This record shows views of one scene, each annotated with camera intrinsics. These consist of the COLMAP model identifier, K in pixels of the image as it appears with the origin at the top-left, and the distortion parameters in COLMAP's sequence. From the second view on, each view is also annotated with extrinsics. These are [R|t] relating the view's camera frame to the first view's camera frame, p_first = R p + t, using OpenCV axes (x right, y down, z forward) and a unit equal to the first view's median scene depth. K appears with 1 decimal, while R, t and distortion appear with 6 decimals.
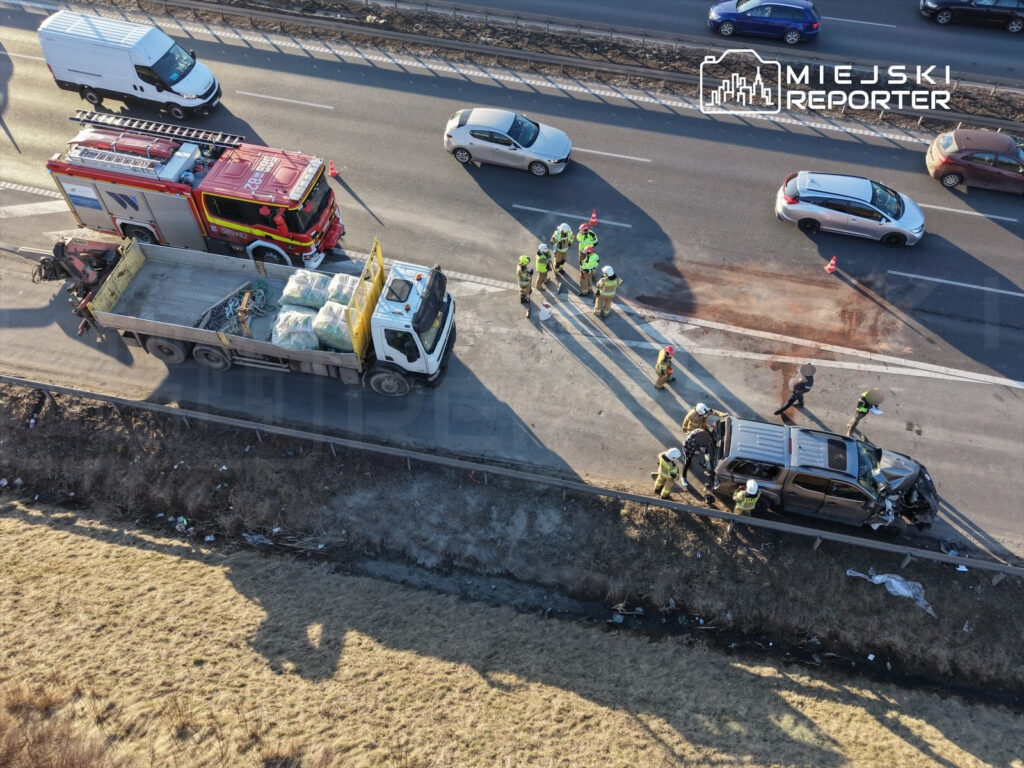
lens RADIAL K [[794.6, 0, 512.0], [0, 794.6, 384.0], [0, 0, 1]] dist [0.008099, 0.007736]
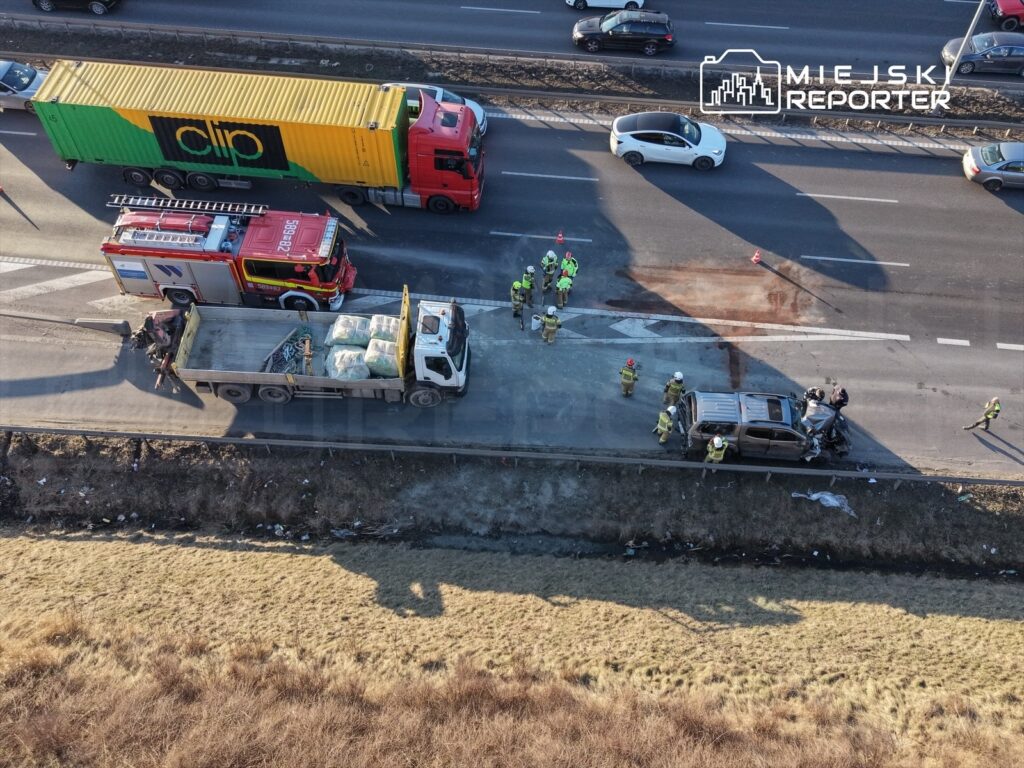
lens RADIAL K [[892.7, 0, 512.0], [0, 892.7, 384.0], [0, 0, 1]] dist [0.058570, -0.008090]
pose [[0.988327, -0.123209, 0.089606, -0.149216], [0.120972, 0.992202, 0.030005, -0.049565], [-0.092605, -0.018815, 0.995525, -0.431700]]
